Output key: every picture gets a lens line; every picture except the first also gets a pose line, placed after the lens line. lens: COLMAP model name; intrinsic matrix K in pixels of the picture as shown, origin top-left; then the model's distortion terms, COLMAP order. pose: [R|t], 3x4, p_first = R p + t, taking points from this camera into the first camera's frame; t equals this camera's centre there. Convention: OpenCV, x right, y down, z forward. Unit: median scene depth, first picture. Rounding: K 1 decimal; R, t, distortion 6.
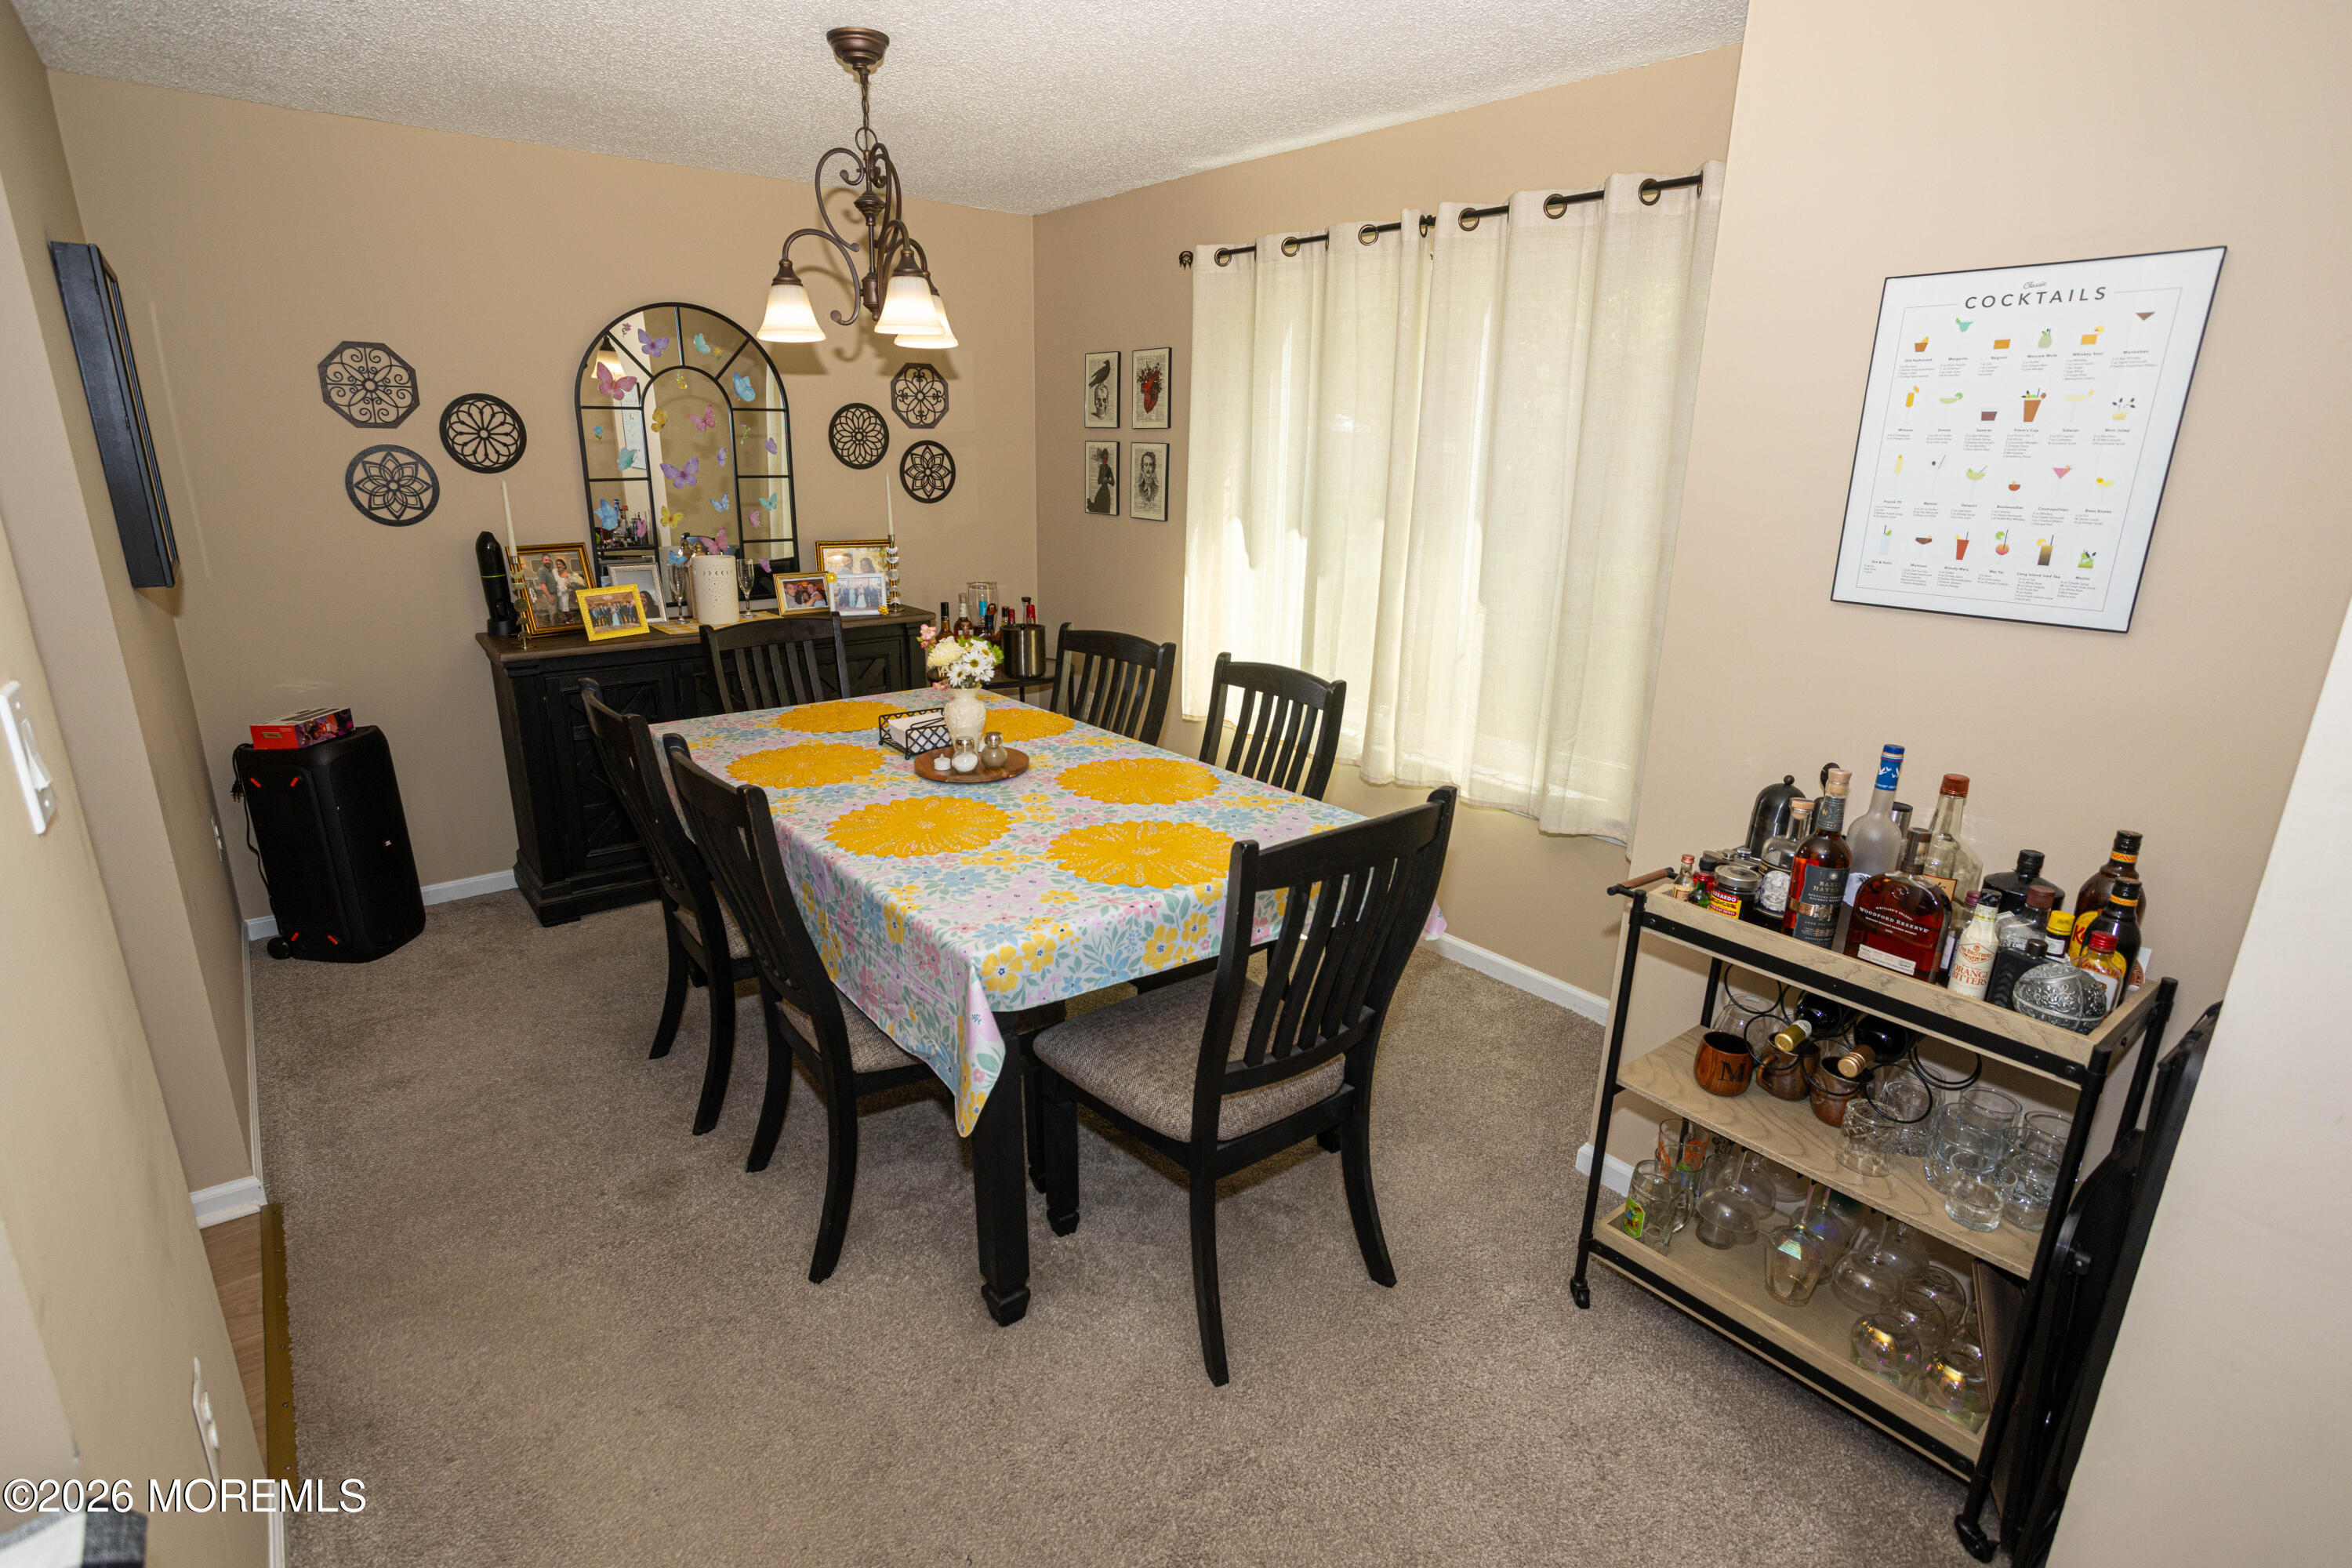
lens RADIAL K [[1158.6, 0, 1165.5], [0, 1158.6, 786.6], [0, 0, 1]] dist [-0.063834, 0.043850]
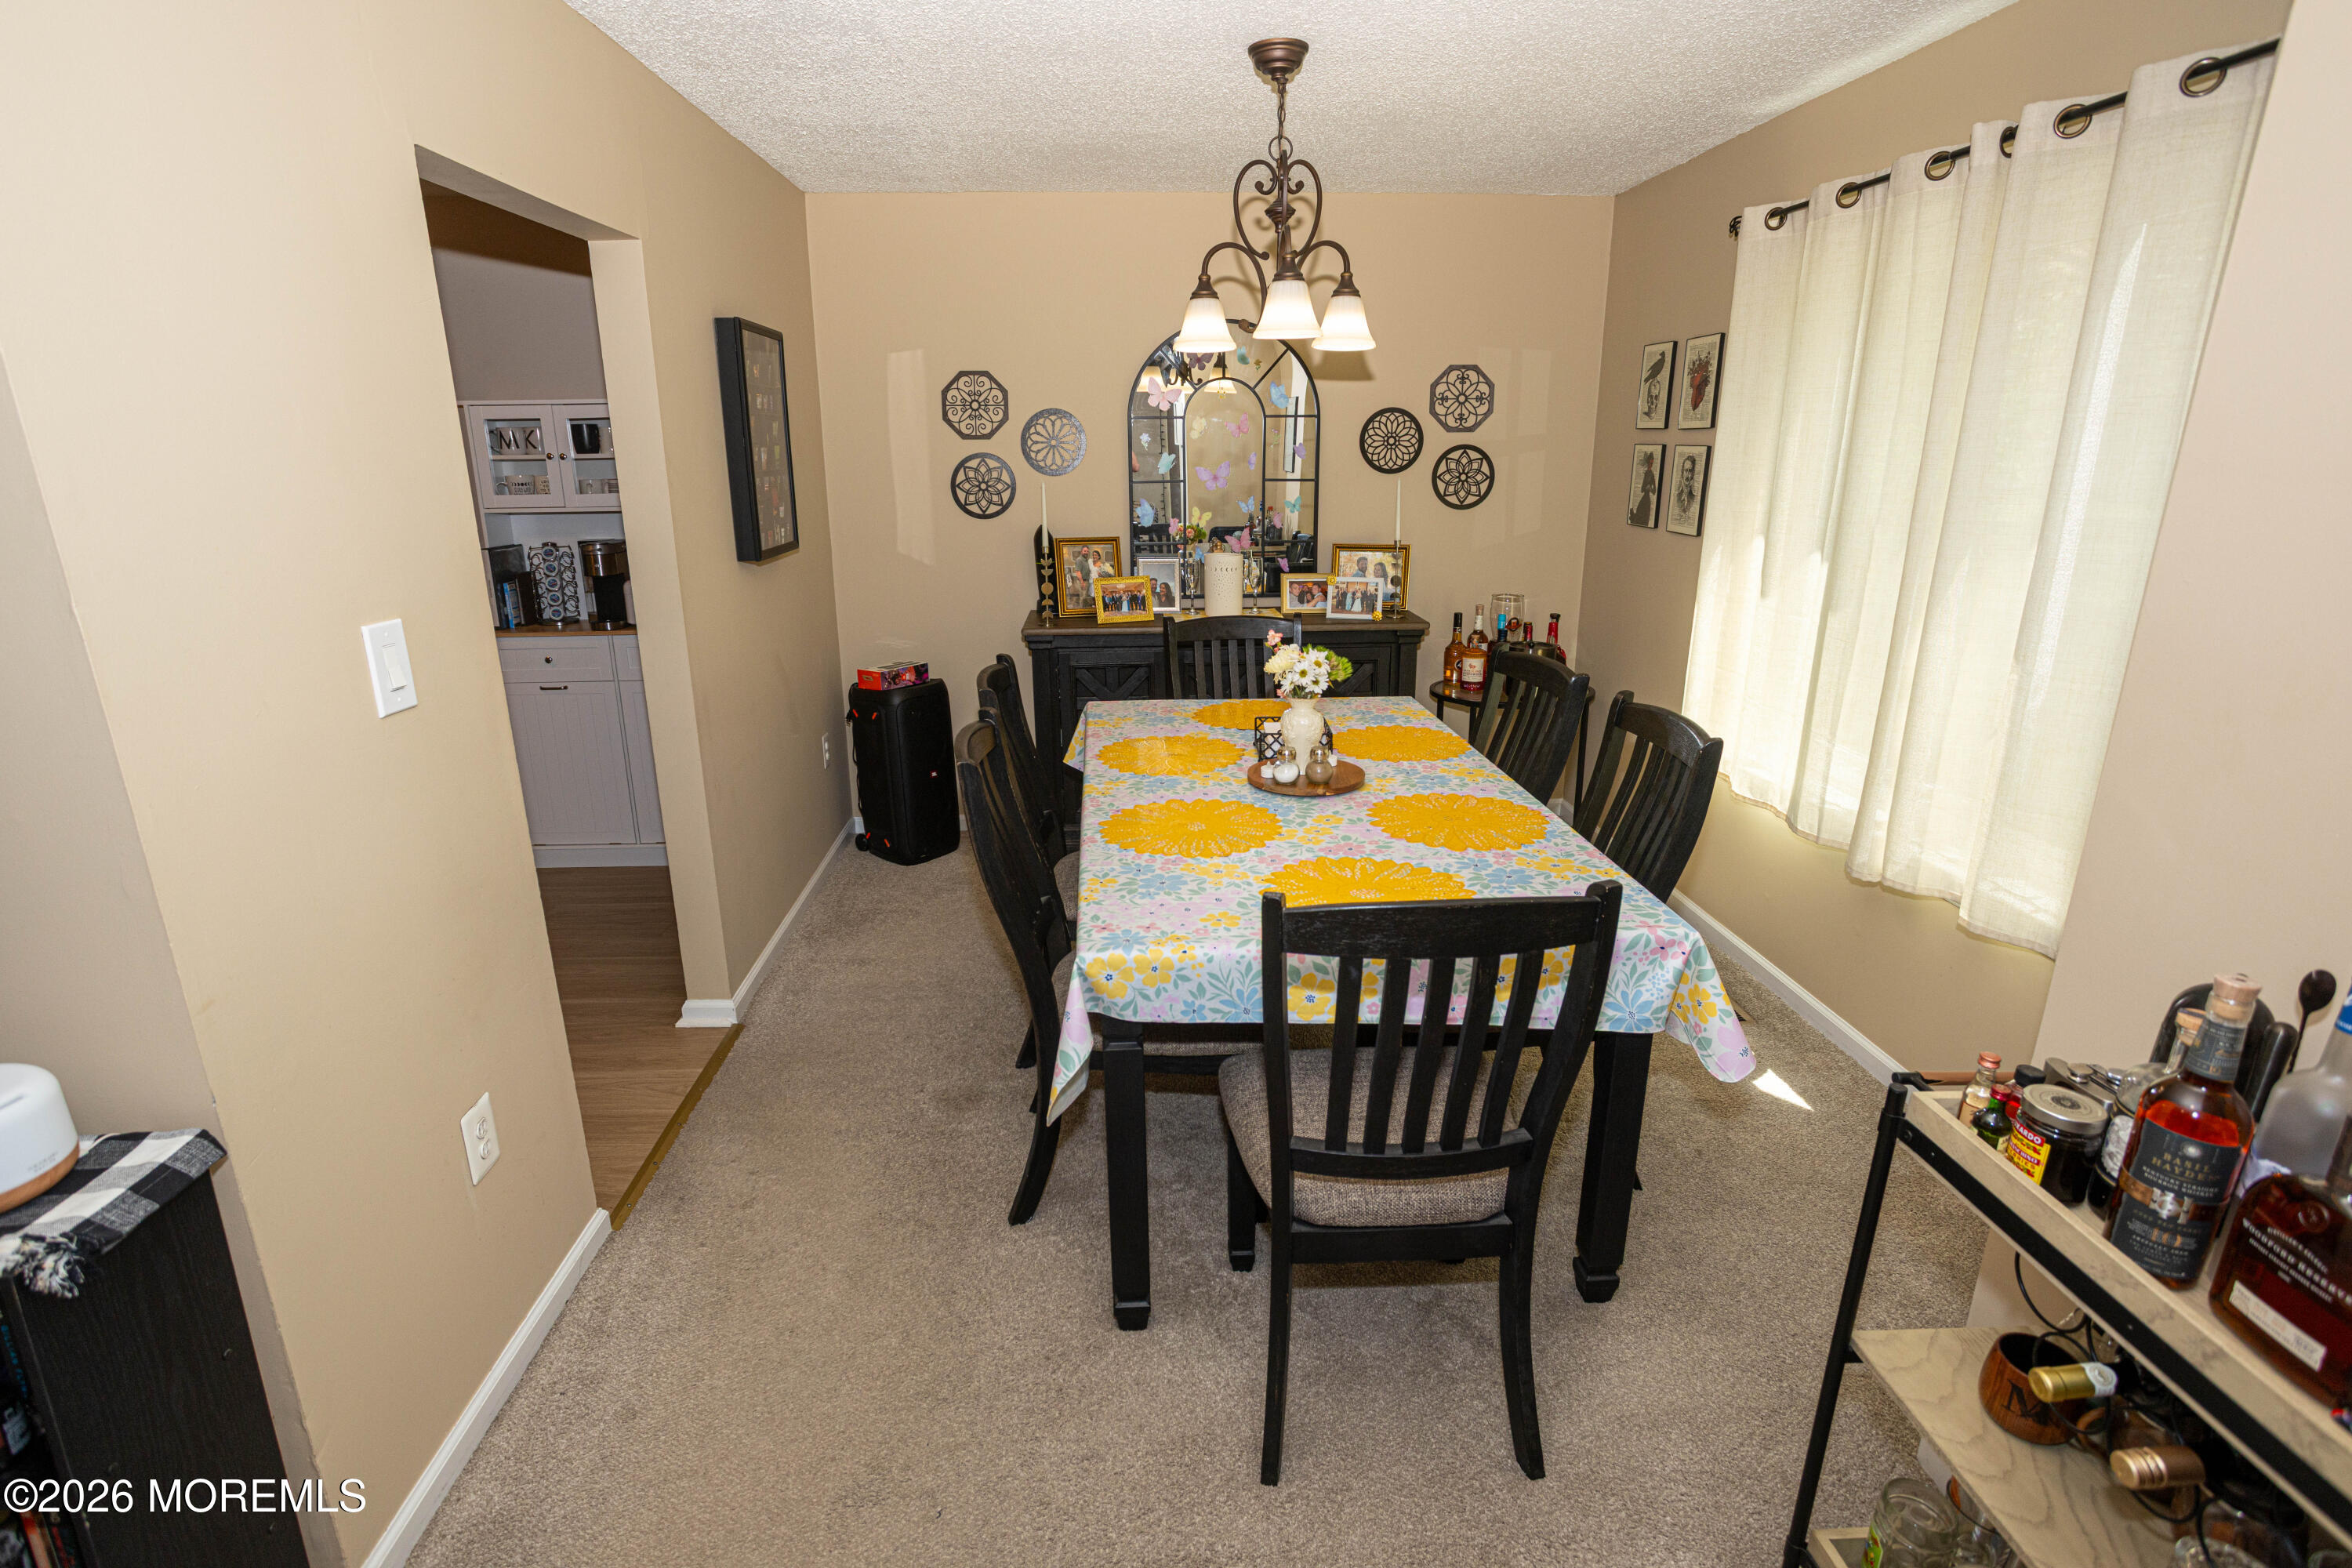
lens RADIAL K [[1158.6, 0, 1165.5], [0, 1158.6, 786.6], [0, 0, 1]] dist [-0.063834, 0.043850]
pose [[0.813079, 0.147182, -0.563241, 0.257559], [-0.149185, 0.987883, 0.042786, -0.031277], [0.562713, 0.049239, 0.825184, 0.114497]]
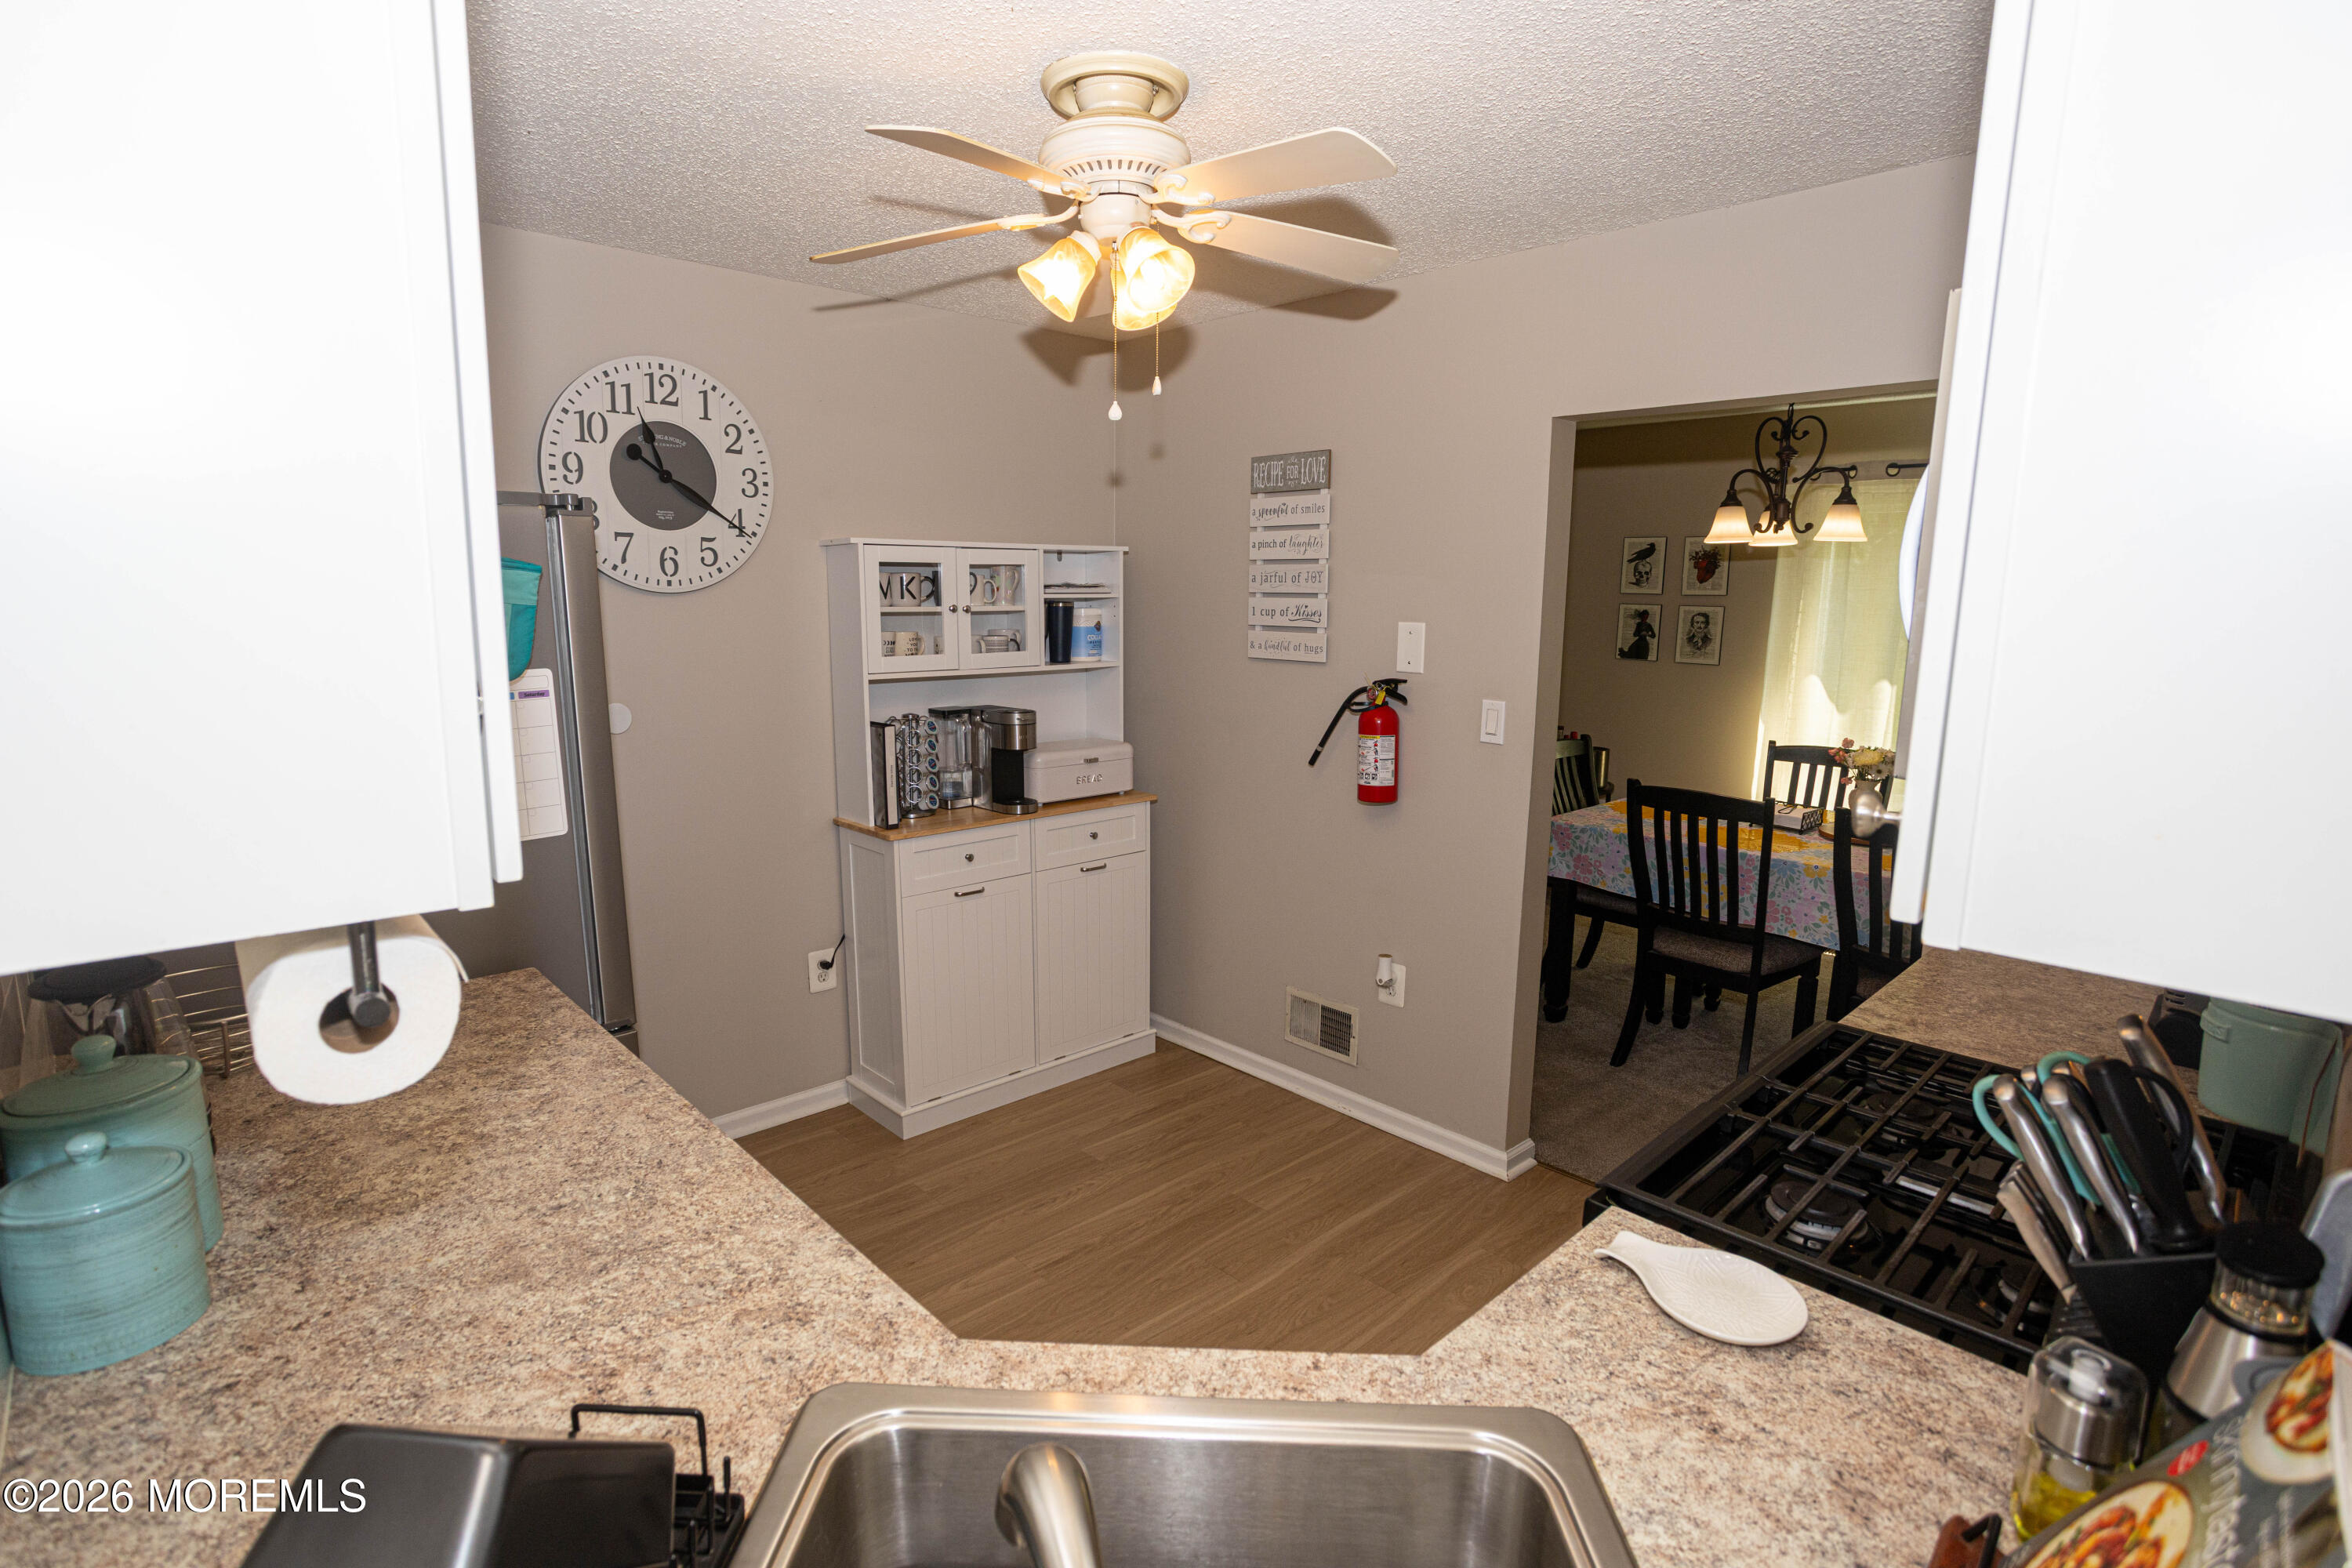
lens RADIAL K [[1158.6, 0, 1165.5], [0, 1158.6, 786.6], [0, 0, 1]] dist [-0.063834, 0.043850]
pose [[0.996631, -0.020029, 0.079533, -1.009937], [0.029348, 0.992604, -0.117798, 0.054260], [-0.076586, 0.119735, 0.989848, -0.292040]]
